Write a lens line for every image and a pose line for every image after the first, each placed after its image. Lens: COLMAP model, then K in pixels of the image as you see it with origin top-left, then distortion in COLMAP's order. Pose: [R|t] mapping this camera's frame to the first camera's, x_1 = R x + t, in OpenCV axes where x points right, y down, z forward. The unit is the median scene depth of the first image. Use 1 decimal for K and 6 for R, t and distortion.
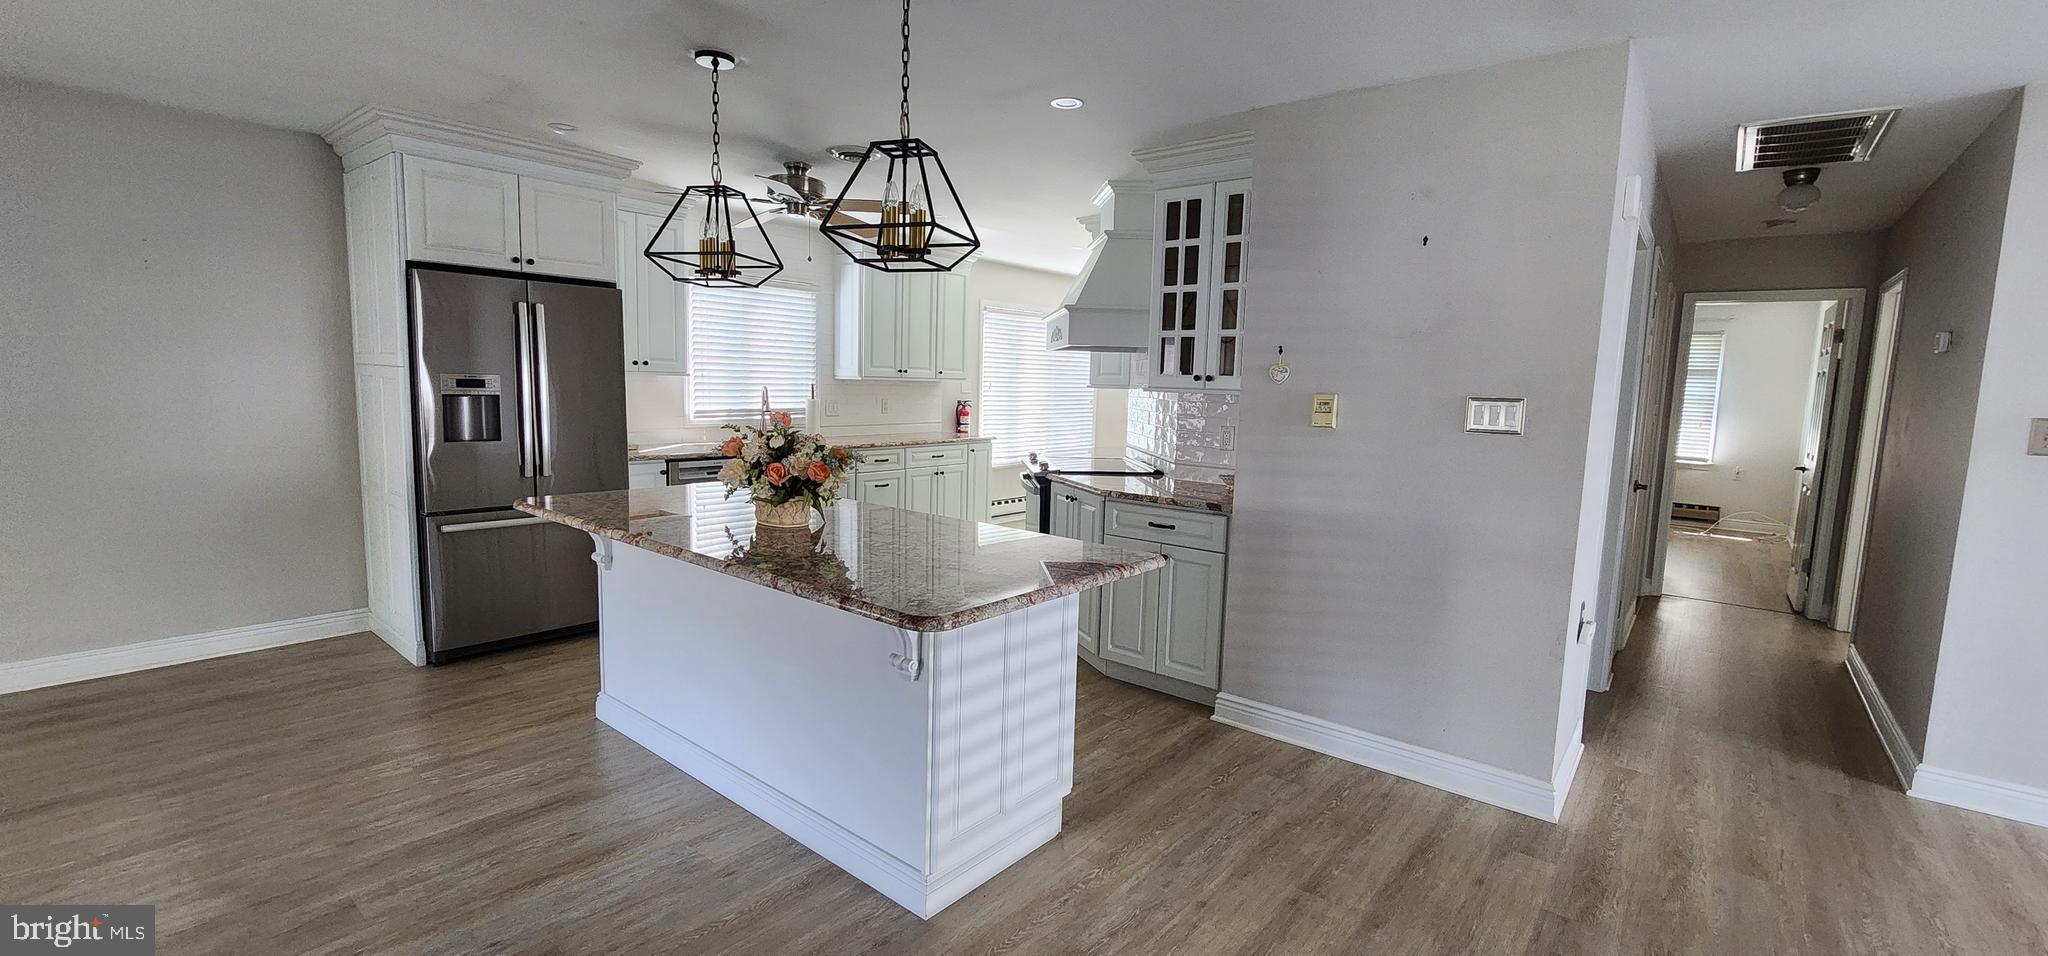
lens RADIAL K [[845.4, 0, 1032.3], [0, 845.4, 476.7], [0, 0, 1]] dist [0.001755, 0.001127]
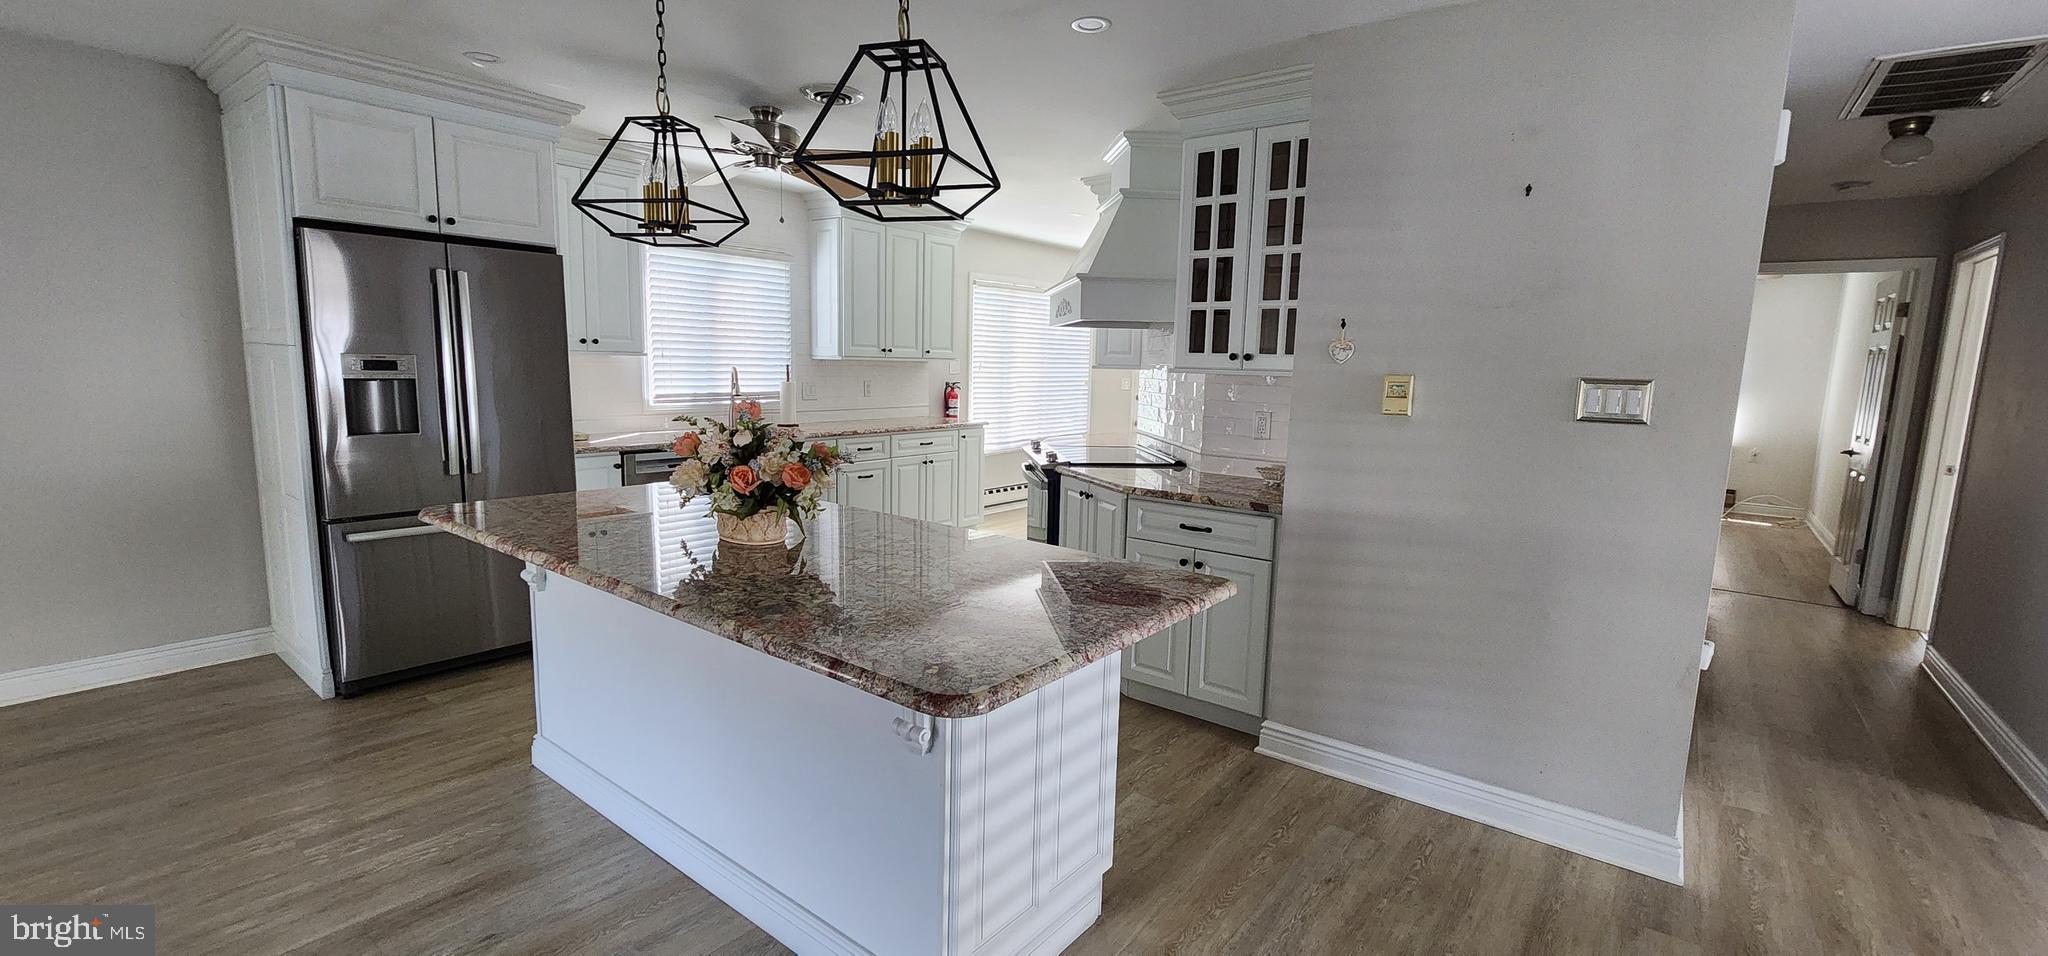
lens RADIAL K [[845.4, 0, 1033.4], [0, 845.4, 480.5], [0, 0, 1]] dist [0.001755, 0.001127]
pose [[0.999613, -0.006125, 0.027153, -0.038315], [0.005376, 0.999605, 0.027580, -0.016536], [-0.027311, -0.027424, 0.999251, 0.148984]]
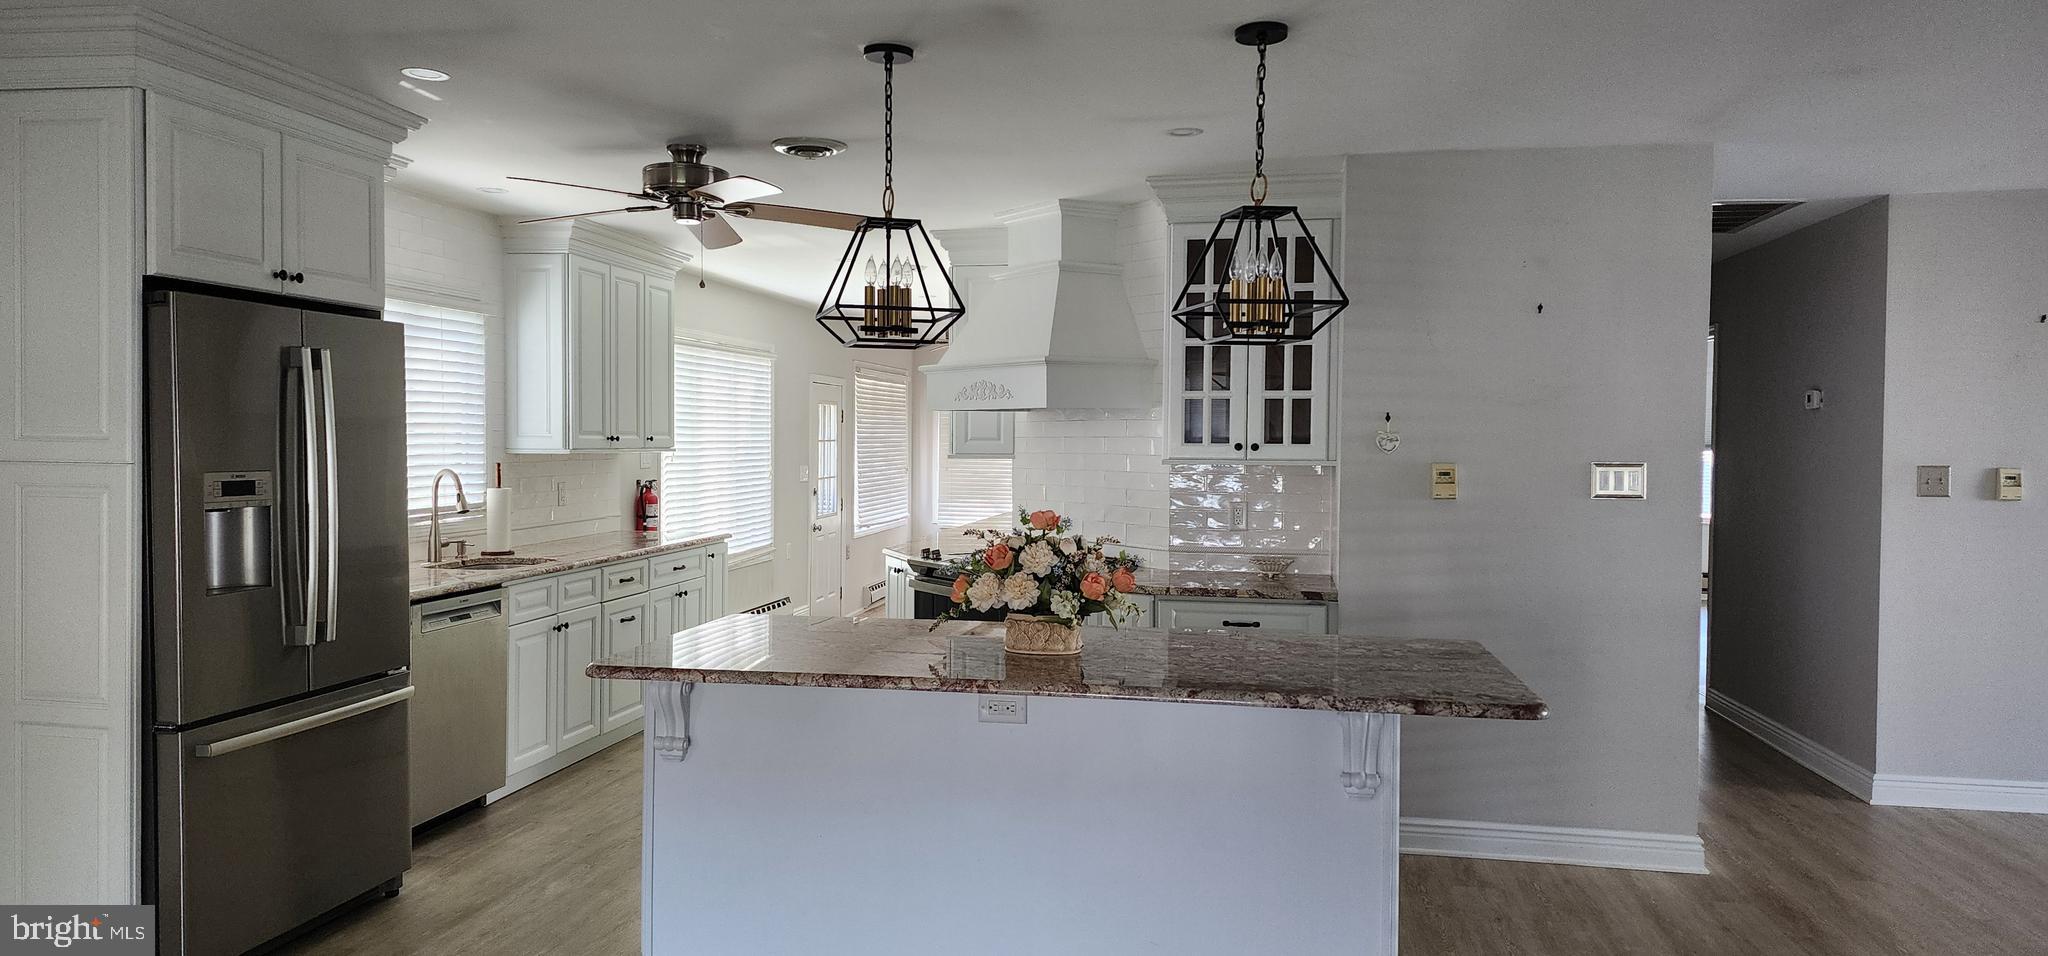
lens RADIAL K [[1342.2, 0, 1020.0], [0, 1342.2, 474.6], [0, 0, 1]] dist [0.062620, -0.012524]
pose [[0.872938, -0.035209, 0.486560, -0.720693], [0.073106, 0.995570, -0.059118, -0.028522], [-0.482323, 0.087177, 0.871645, -0.068776]]
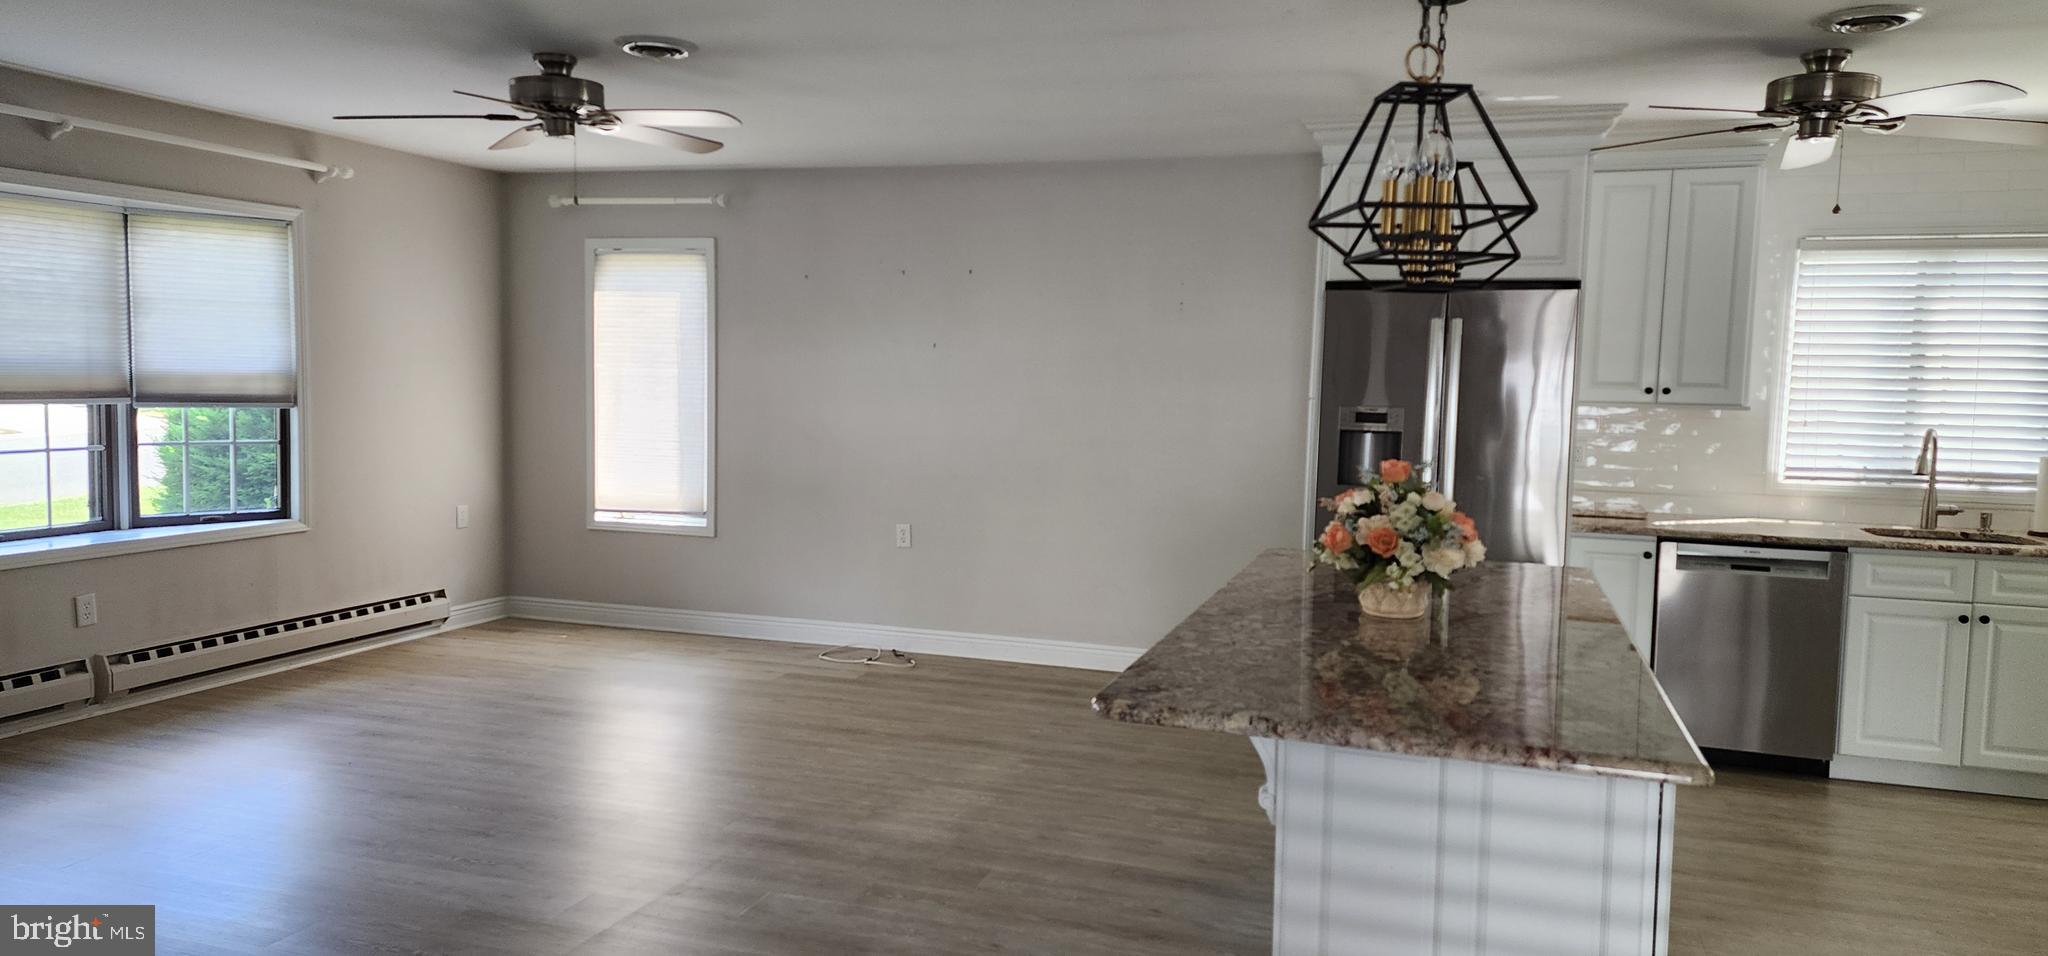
lens RADIAL K [[1342.2, 0, 1020.8], [0, 1342.2, 488.0], [0, 0, 1]] dist [0.062620, -0.012524]
pose [[0.358229, 0.062474, -0.931541, 0.527372], [-0.118143, 0.992771, 0.021147, -0.030288], [0.926129, 0.102479, 0.363020, 0.209963]]
